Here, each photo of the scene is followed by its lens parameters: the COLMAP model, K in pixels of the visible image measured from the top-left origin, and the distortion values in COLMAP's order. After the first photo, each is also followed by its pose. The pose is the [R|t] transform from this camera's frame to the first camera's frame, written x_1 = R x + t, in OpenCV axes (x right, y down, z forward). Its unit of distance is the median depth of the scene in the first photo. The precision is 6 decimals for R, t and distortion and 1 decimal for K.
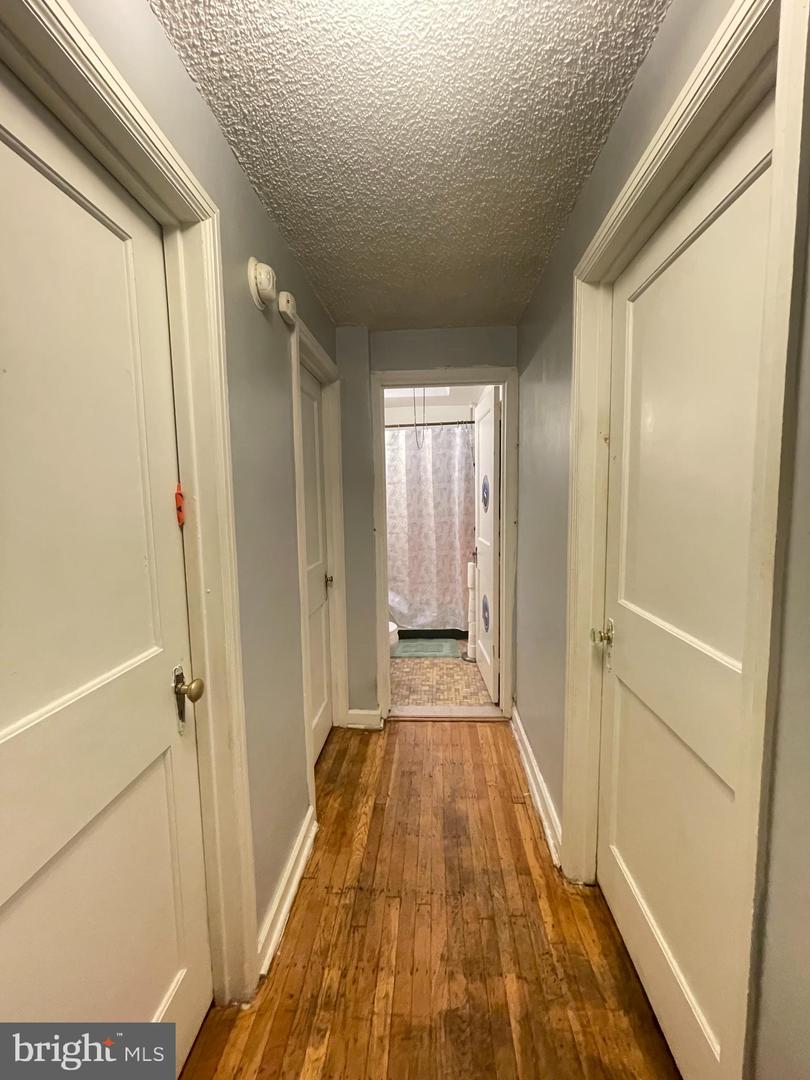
lens RADIAL K [[432.8, 0, 407.0], [0, 432.8, 538.1], [0, 0, 1]] dist [-0.003184, -0.001074]
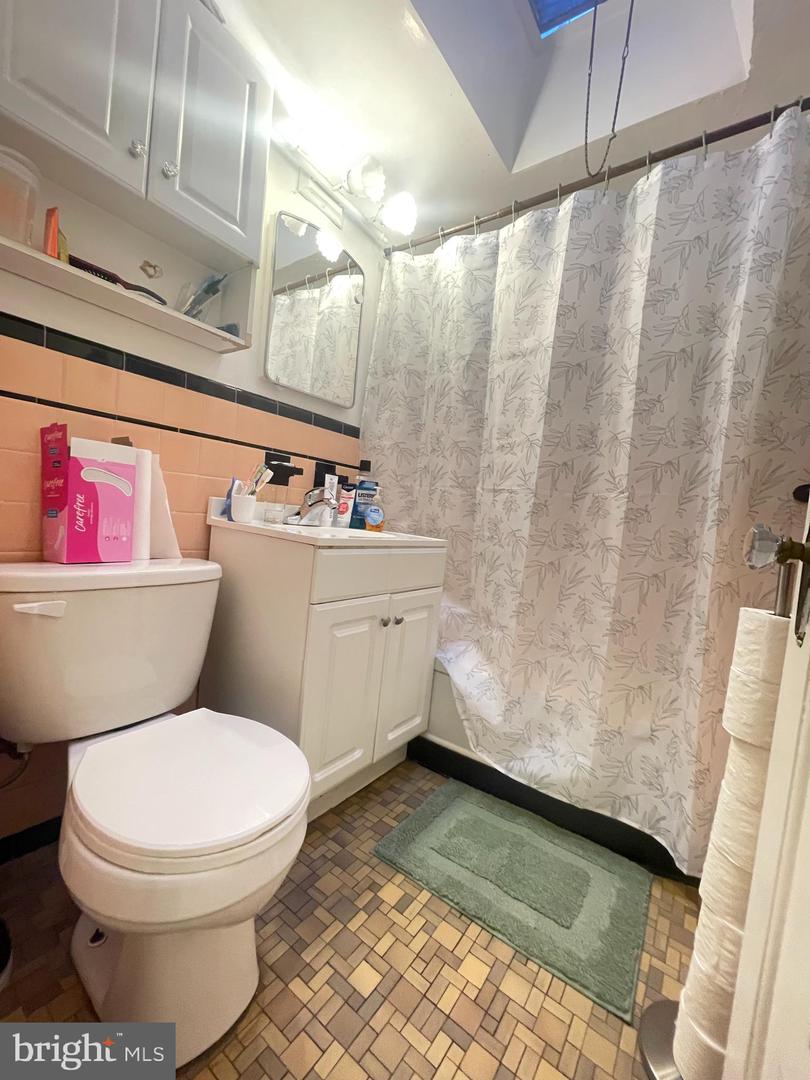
lens RADIAL K [[432.8, 0, 407.0], [0, 432.8, 538.1], [0, 0, 1]] dist [-0.003184, -0.001074]
pose [[0.843548, 0.132732, -0.520392, 0.096902], [-0.169096, 0.985336, -0.022781, 0.049834], [0.509738, 0.107213, 0.853623, 0.662182]]
